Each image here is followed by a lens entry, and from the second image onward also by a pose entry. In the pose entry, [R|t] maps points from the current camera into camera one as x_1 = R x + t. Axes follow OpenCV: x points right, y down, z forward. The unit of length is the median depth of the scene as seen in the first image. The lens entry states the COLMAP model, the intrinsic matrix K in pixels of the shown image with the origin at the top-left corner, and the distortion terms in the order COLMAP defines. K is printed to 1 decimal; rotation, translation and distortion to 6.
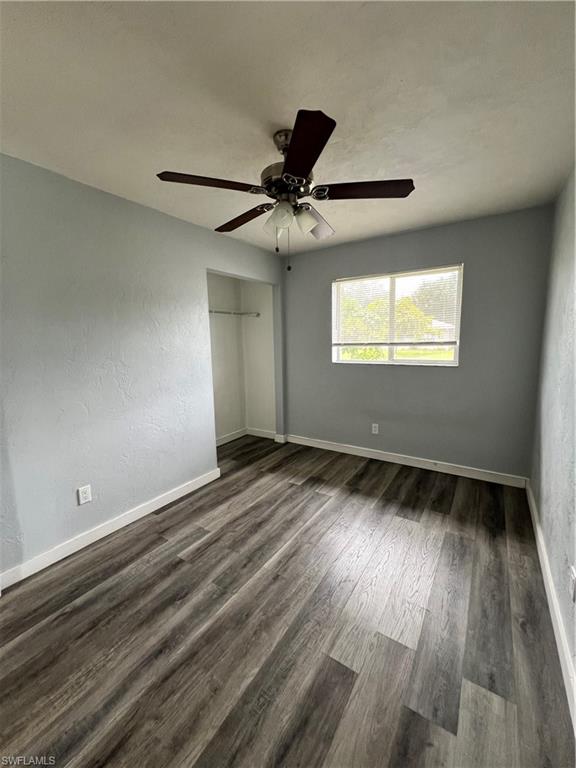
lens RADIAL K [[305.6, 0, 291.5], [0, 305.6, 379.9], [0, 0, 1]] dist [-0.000146, -0.000224]
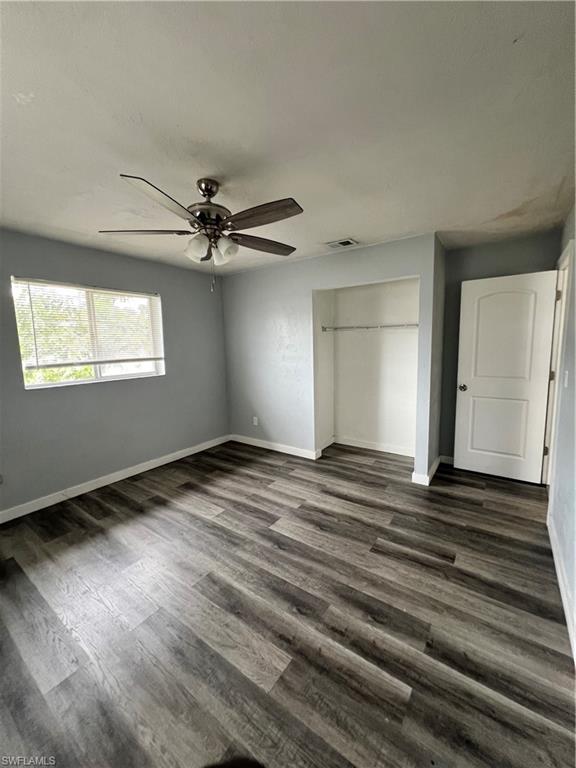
lens RADIAL K [[305.6, 0, 291.5], [0, 305.6, 379.9], [0, 0, 1]] dist [-0.000146, -0.000224]
pose [[0.030142, -0.107557, 0.993742, -0.617649], [0.155209, 0.982638, 0.101648, -0.066172], [-0.987422, 0.151174, 0.046312, 0.376569]]
